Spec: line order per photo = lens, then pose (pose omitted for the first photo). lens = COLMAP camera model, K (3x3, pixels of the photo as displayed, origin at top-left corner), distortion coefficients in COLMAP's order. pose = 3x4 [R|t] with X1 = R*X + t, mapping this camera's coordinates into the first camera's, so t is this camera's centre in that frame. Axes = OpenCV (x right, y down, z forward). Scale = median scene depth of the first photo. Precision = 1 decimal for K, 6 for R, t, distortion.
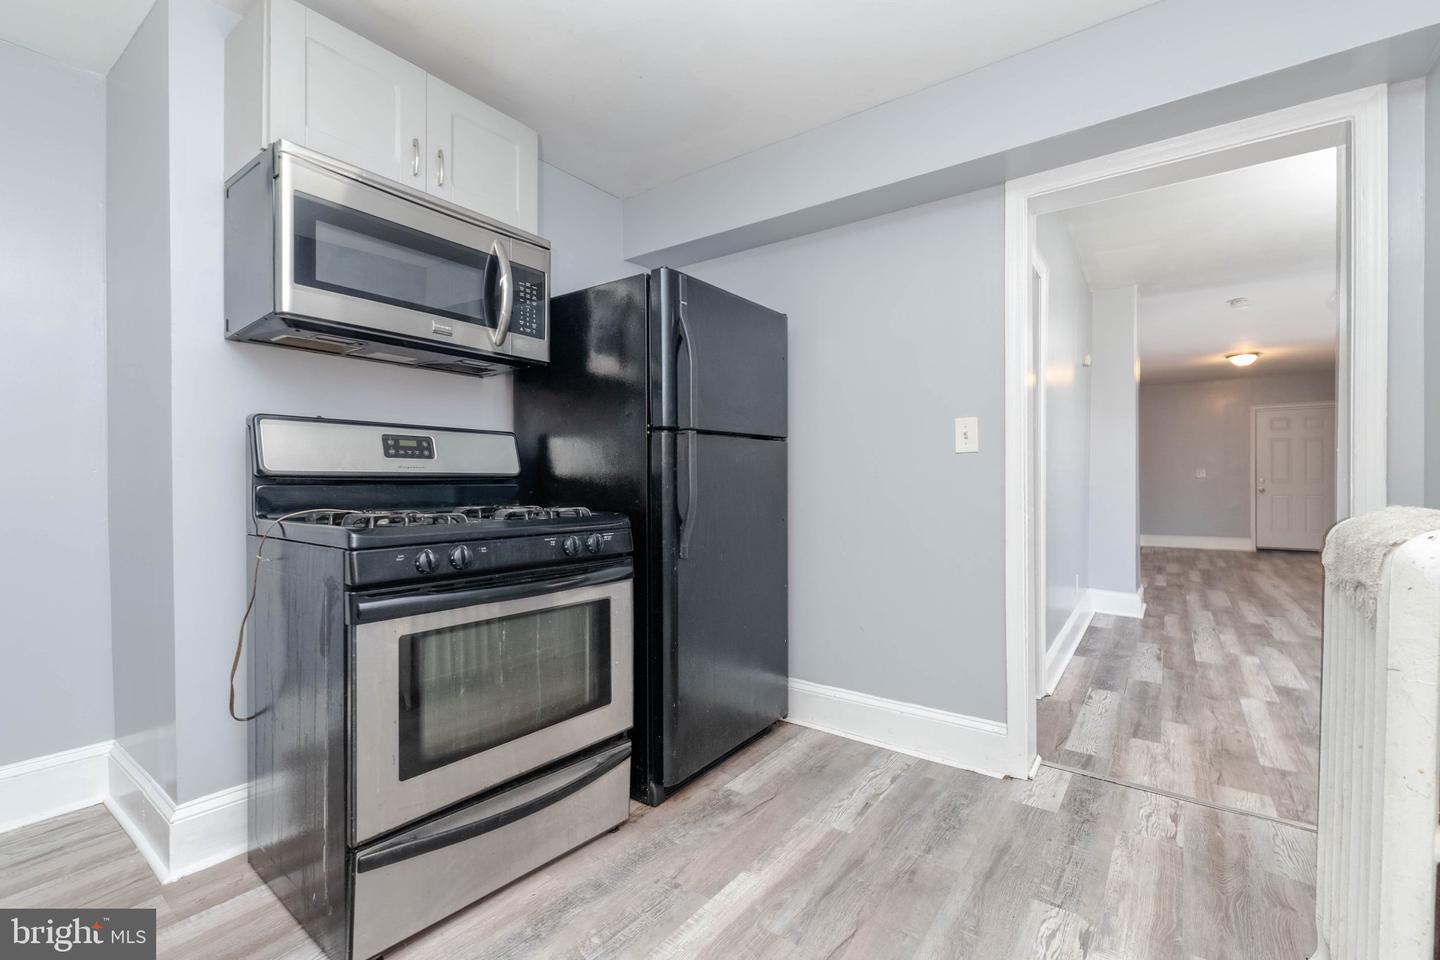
lens RADIAL K [[611.5, 0, 733.7], [0, 611.5, 482.1], [0, 0, 1]] dist [-0.011569, -0.000063]
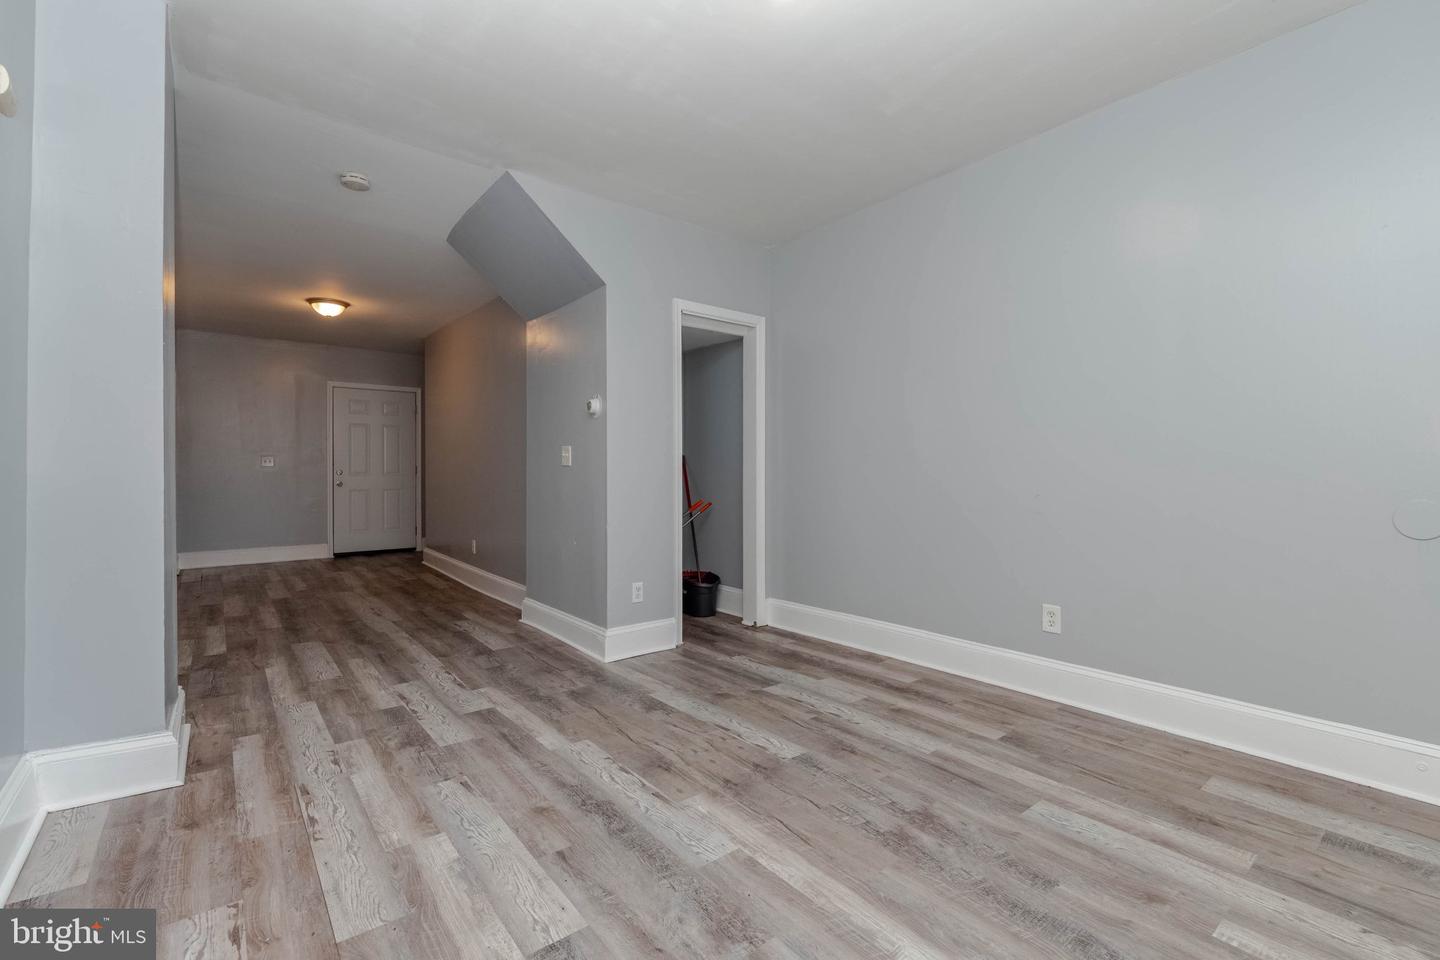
lens RADIAL K [[643.8, 0, 720.0], [0, 643.8, 480.0], [0, 0, 1]] dist [0.013120, -0.010271]
pose [[0.281742, -0.006555, 0.959468, 0.345135], [0.001071, 0.999978, 0.006517, 0.005352], [-0.959490, -0.000809, 0.281742, 0.509823]]
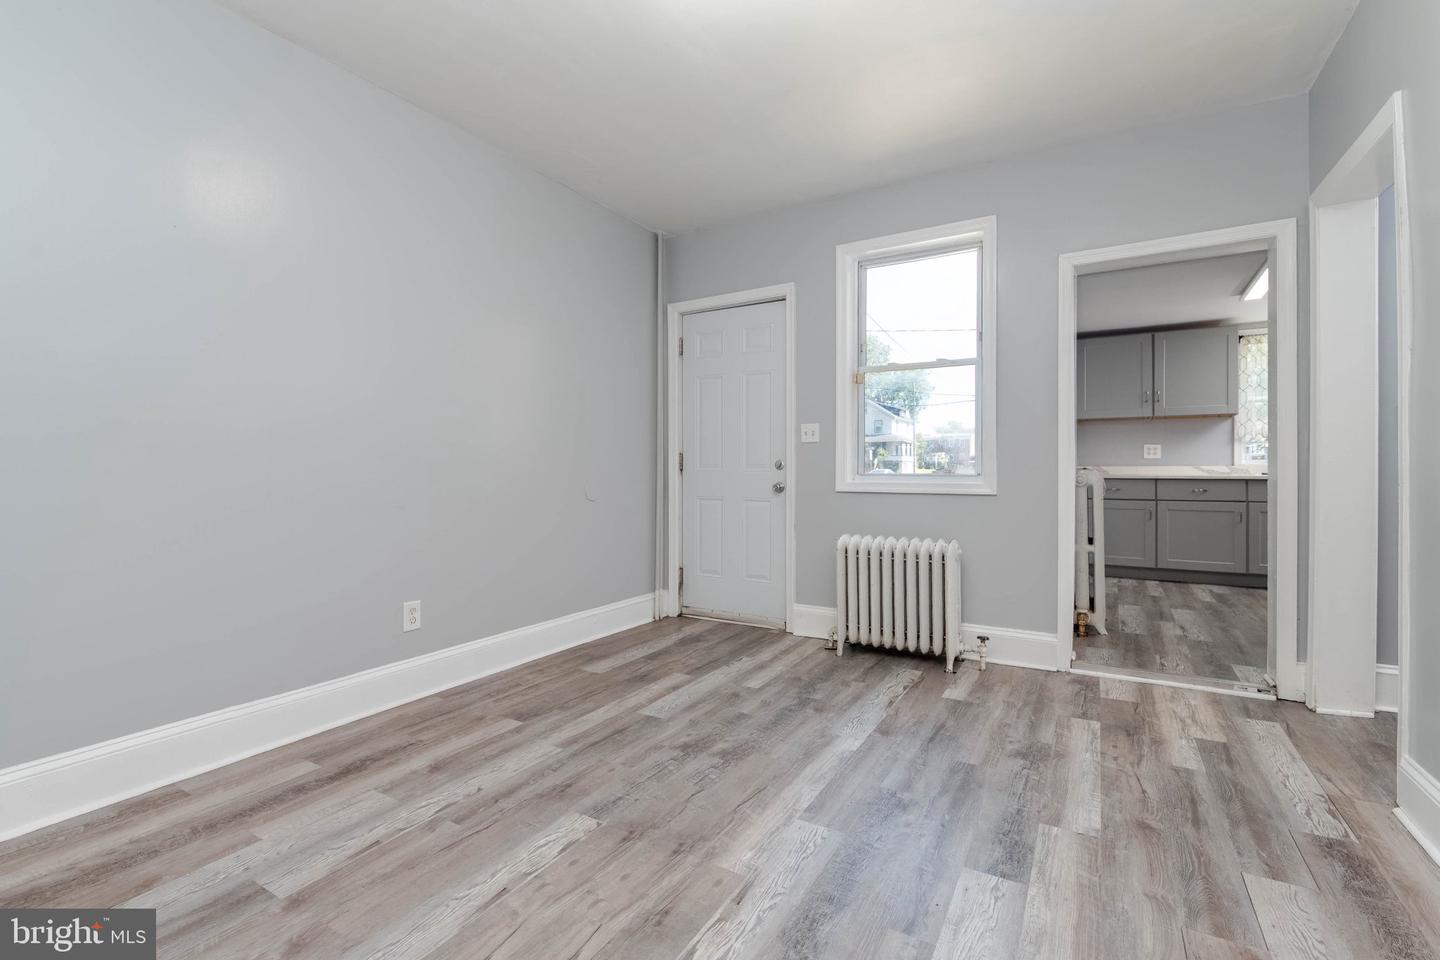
lens RADIAL K [[643.8, 0, 720.0], [0, 643.8, 480.0], [0, 0, 1]] dist [0.013120, -0.010271]
pose [[-0.995522, 0.002561, -0.094496, 0.797732], [0.000763, 0.999818, 0.019061, 0.003929], [0.094528, 0.018903, -0.995343, 1.001126]]
